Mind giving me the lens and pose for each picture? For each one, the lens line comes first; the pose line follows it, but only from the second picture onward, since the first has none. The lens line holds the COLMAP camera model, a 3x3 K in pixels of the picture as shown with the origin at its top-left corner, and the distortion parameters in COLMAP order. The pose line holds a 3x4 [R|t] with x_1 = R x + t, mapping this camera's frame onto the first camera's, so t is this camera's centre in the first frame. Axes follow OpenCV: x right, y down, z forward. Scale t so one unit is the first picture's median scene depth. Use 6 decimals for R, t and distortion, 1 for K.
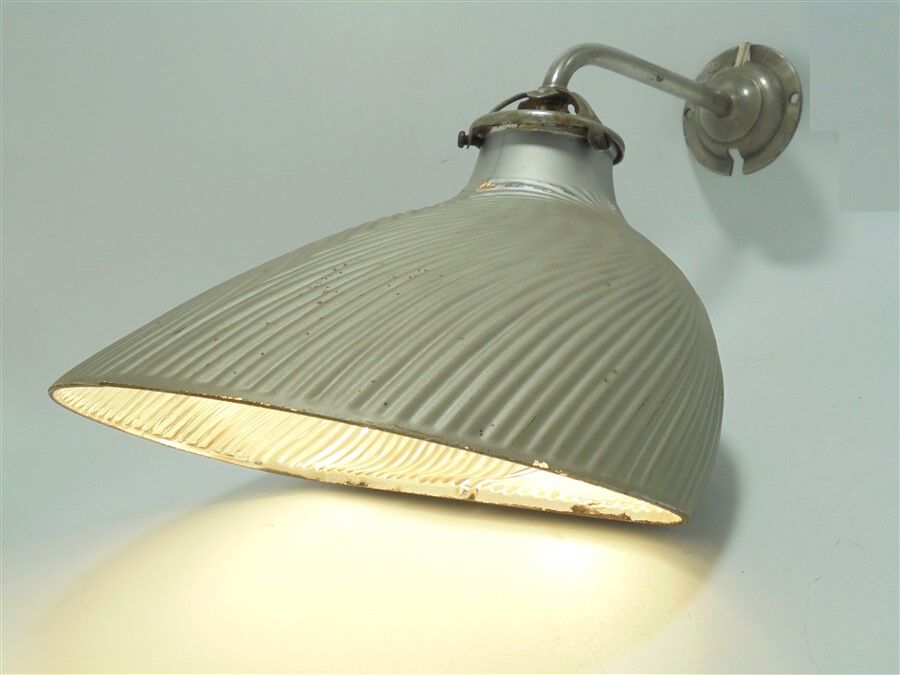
lens RADIAL K [[1139.6, 0, 450.0], [0, 1139.6, 337.5], [0, 0, 1]] dist [-0.004565, -0.003659]
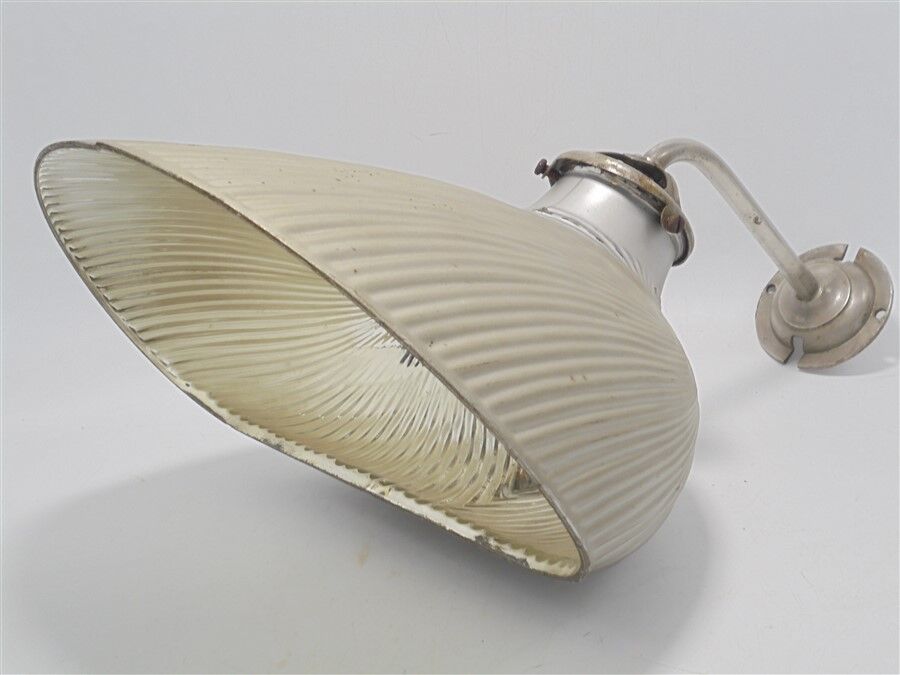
lens RADIAL K [[1292.9, 0, 450.0], [0, 1292.9, 337.5], [0, 0, 1]] dist [0.026644, 0.063653]
pose [[0.894860, 0.443697, -0.048564, 0.075891], [-0.445693, 0.882352, -0.151039, 0.194305], [-0.024165, 0.156804, 0.987334, -0.052505]]
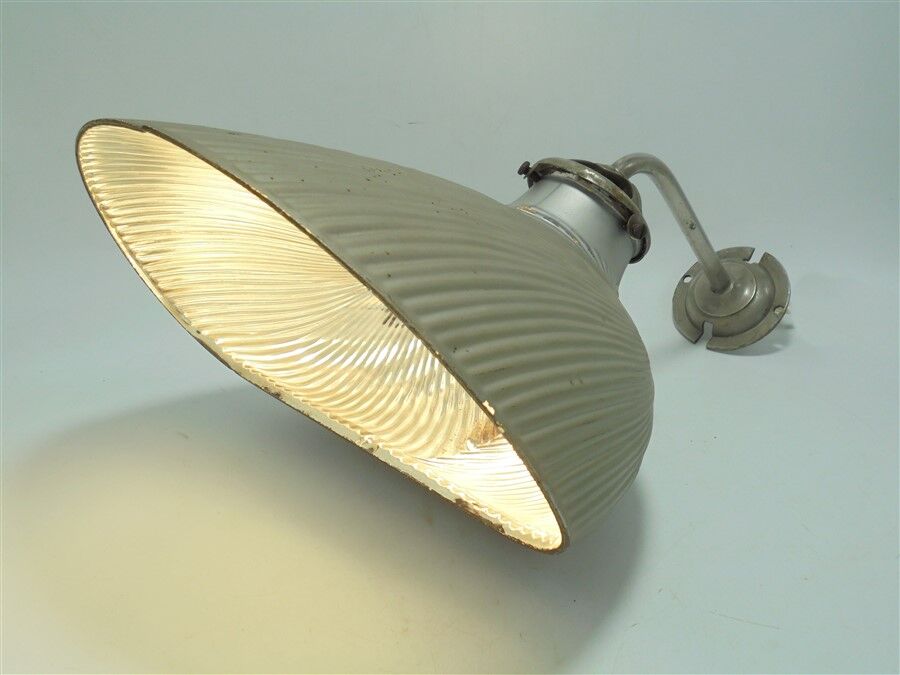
lens RADIAL K [[993.2, 0, 450.0], [0, 993.2, 337.5], [0, 0, 1]] dist [0.008230, 0.011643]
pose [[0.857136, 0.512129, 0.055157, -0.025427], [-0.503167, 0.855387, -0.123027, 0.153337], [-0.110187, 0.077698, 0.990869, 0.104021]]
